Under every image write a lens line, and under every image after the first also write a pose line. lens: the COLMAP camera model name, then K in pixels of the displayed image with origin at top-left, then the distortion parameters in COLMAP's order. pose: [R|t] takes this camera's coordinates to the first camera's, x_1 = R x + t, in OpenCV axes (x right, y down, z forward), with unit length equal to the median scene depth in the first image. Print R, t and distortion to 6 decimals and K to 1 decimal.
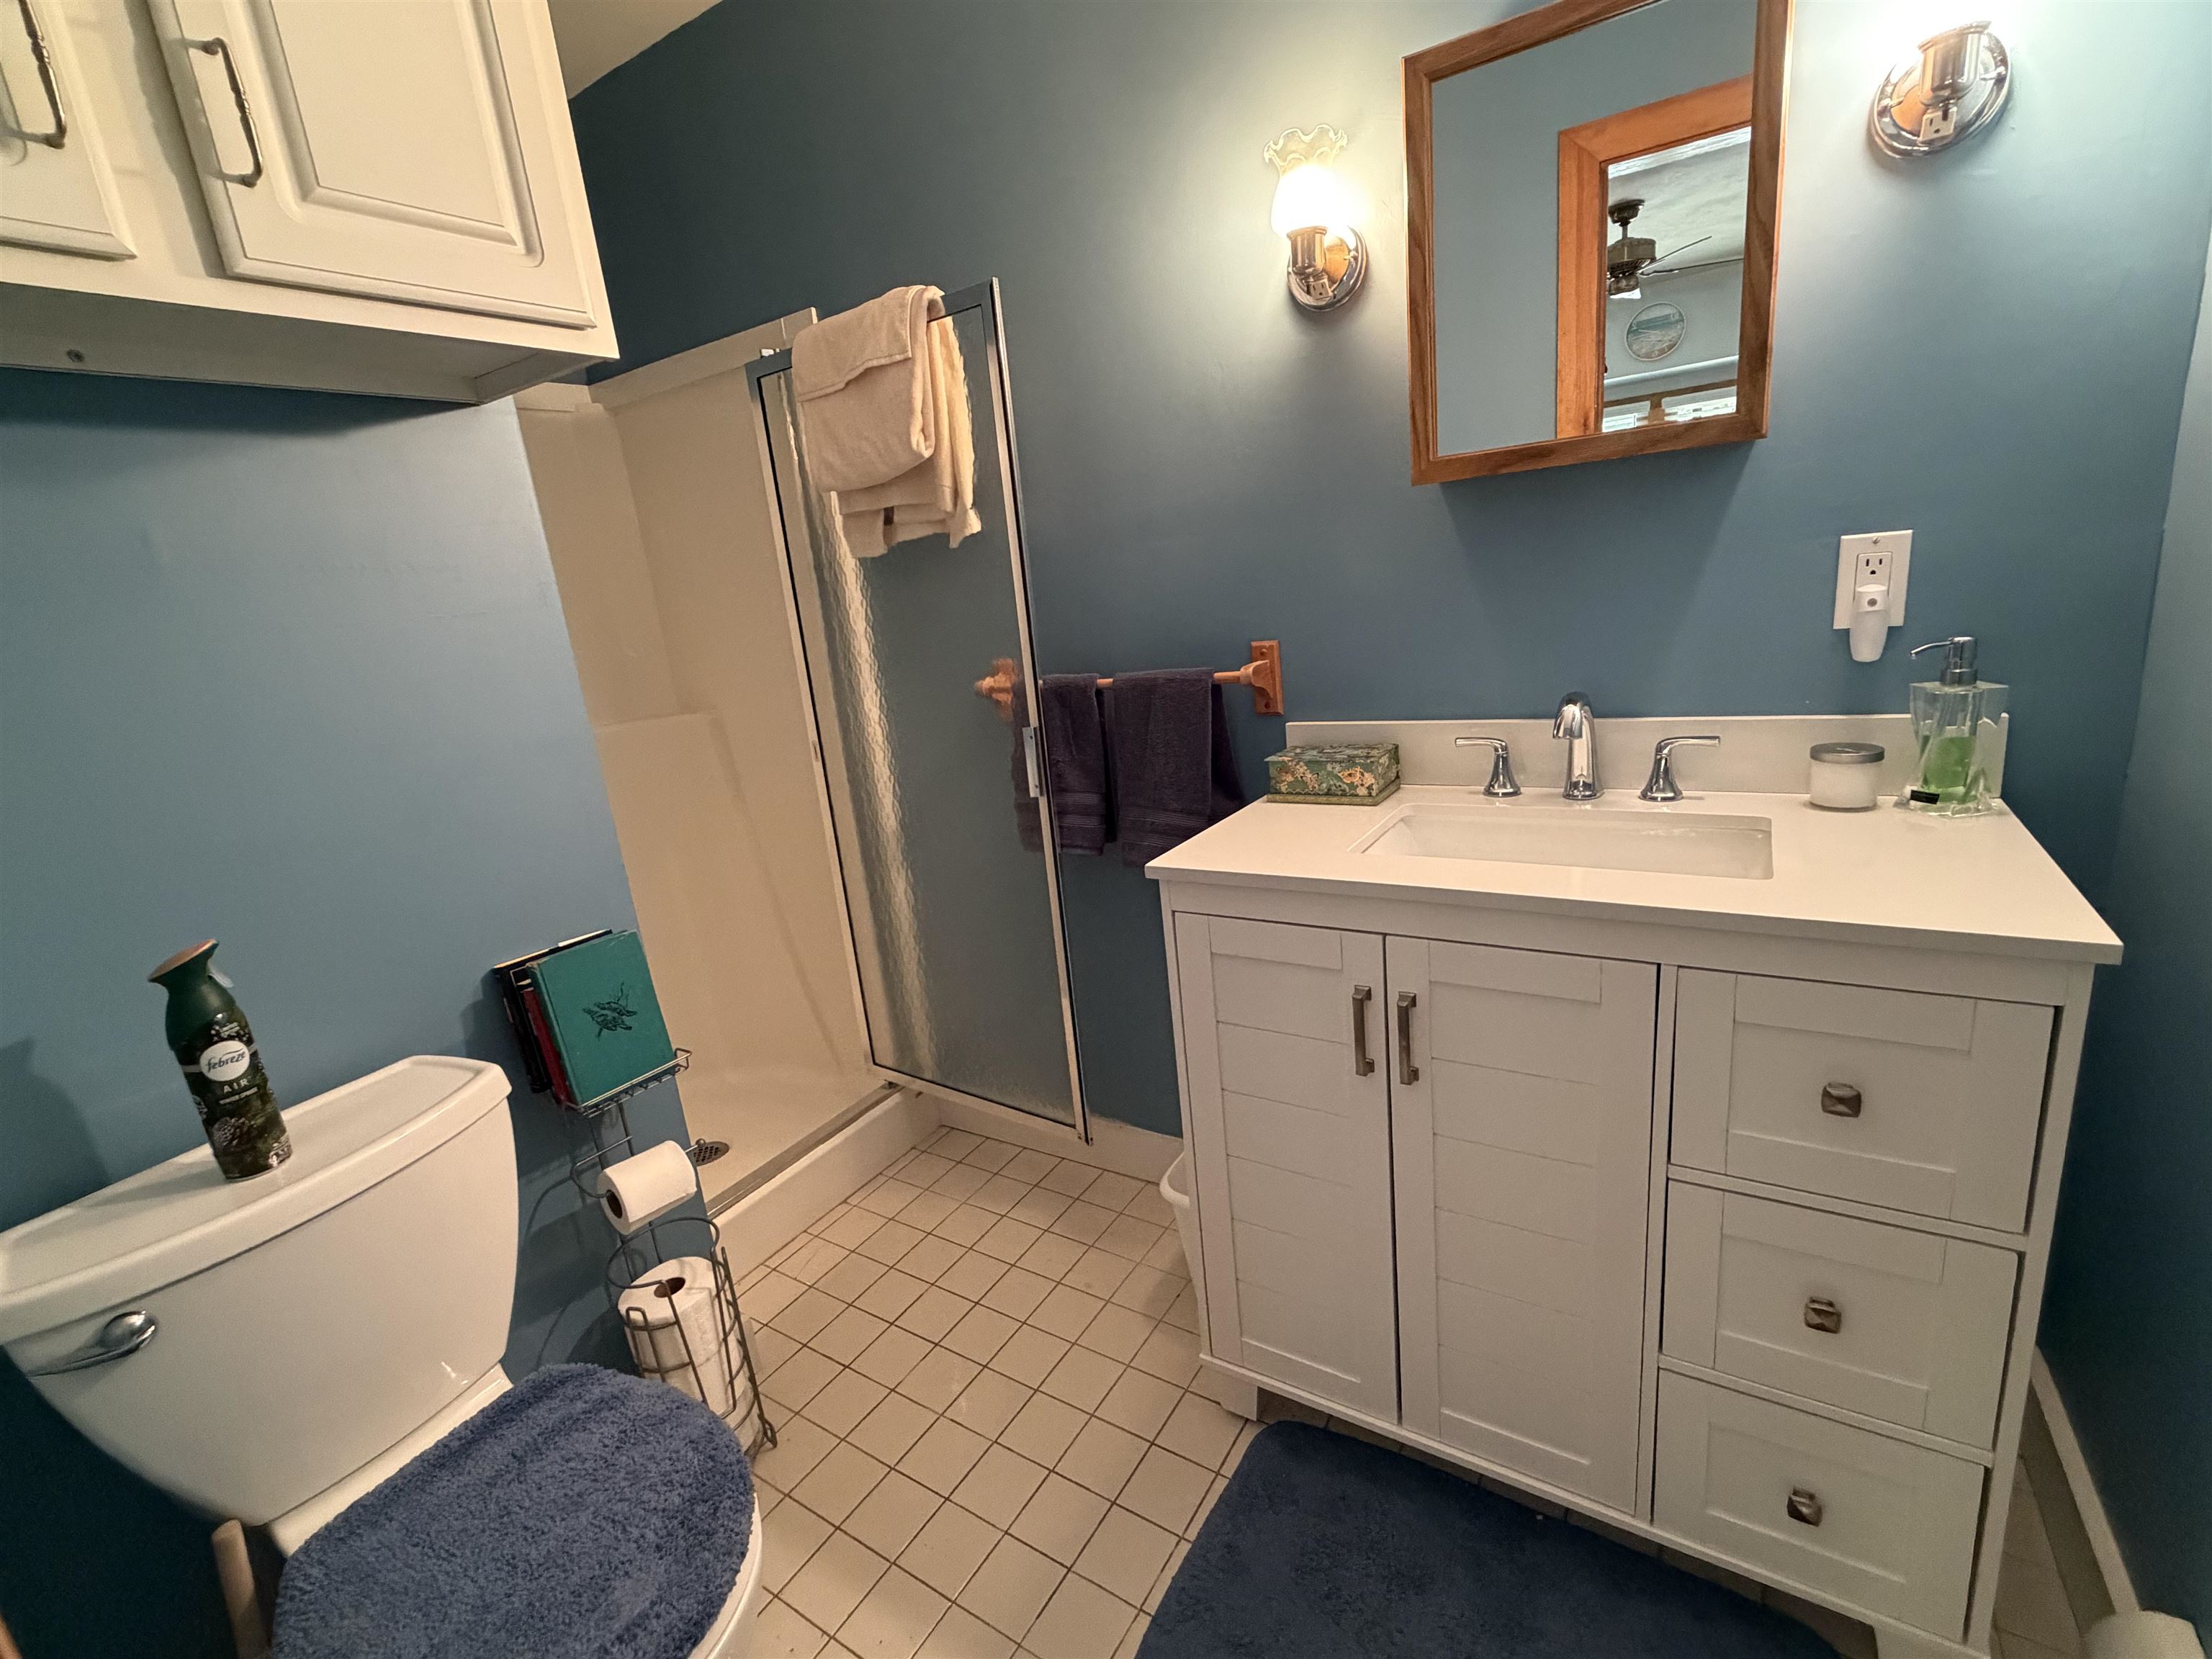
lens RADIAL K [[969.7, 0, 1106.8], [0, 969.7, 830.8], [0, 0, 1]] dist [-0.000301, -0.000459]
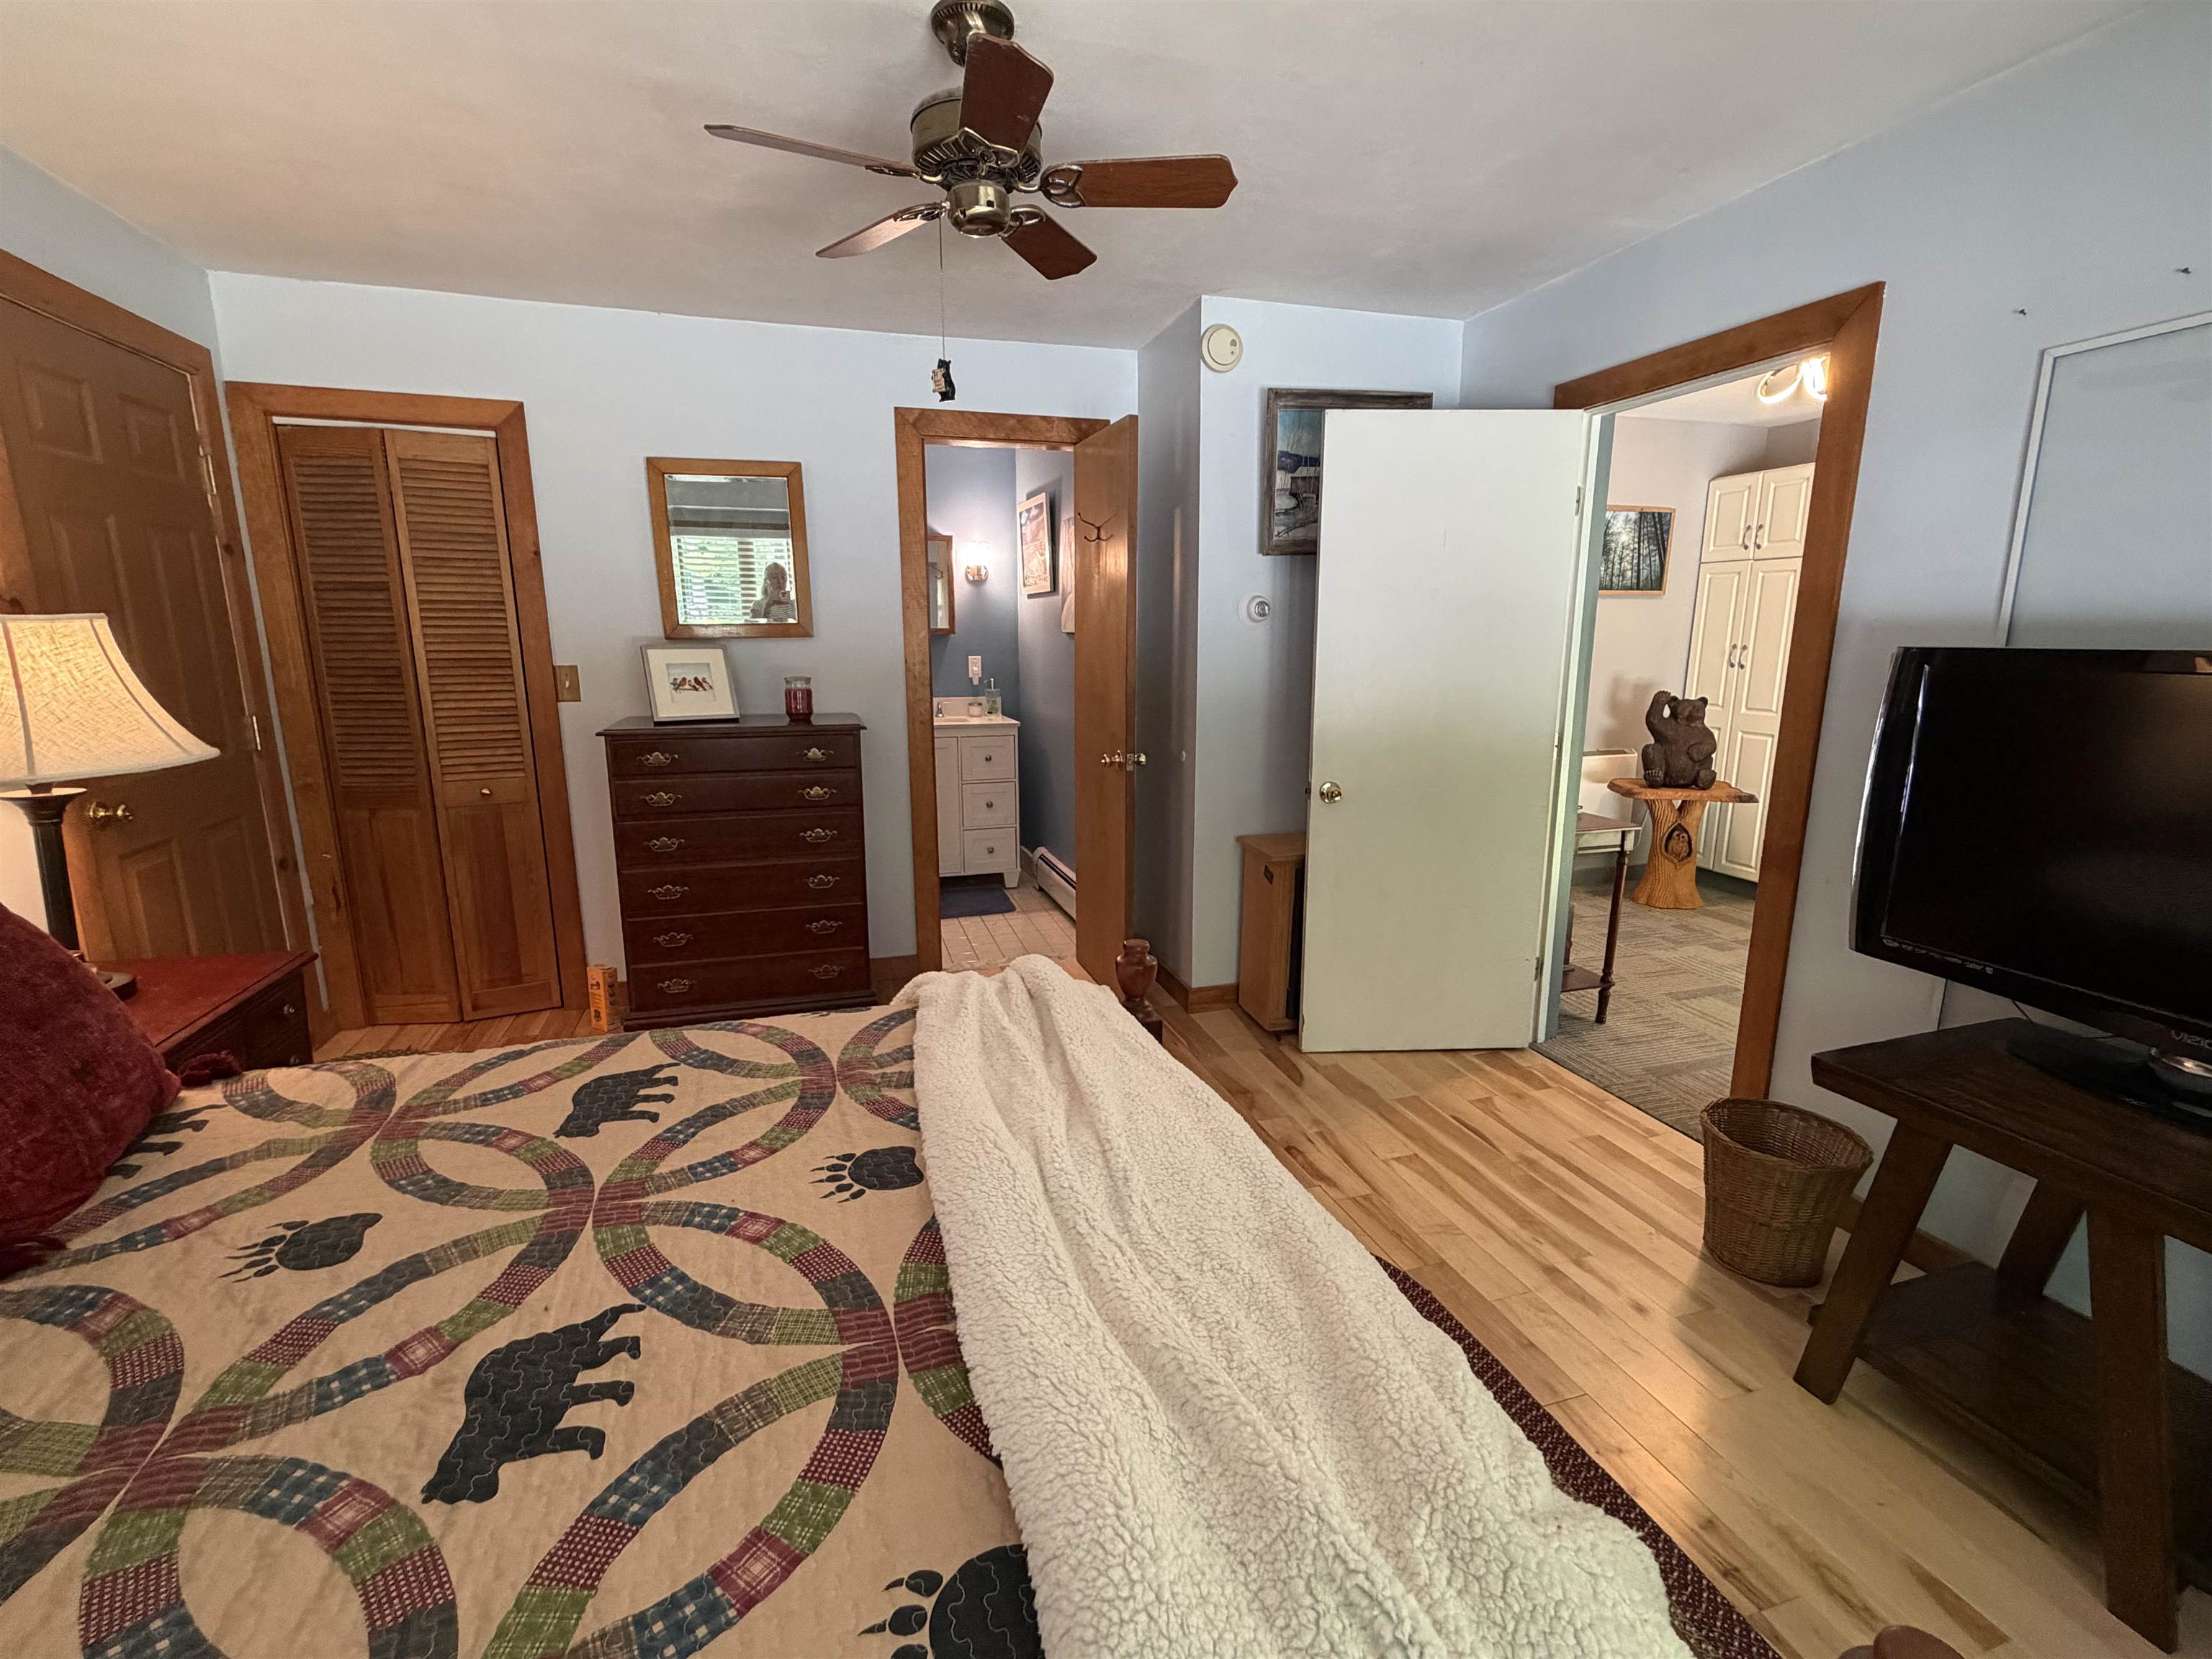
lens RADIAL K [[969.7, 0, 1095.6], [0, 969.7, 837.5], [0, 0, 1]] dist [-0.000301, -0.000459]
pose [[0.653917, -0.057156, 0.754404, -2.345902], [0.128067, 0.991115, -0.035918, 0.780610], [-0.745649, 0.120101, 0.655426, -2.333265]]
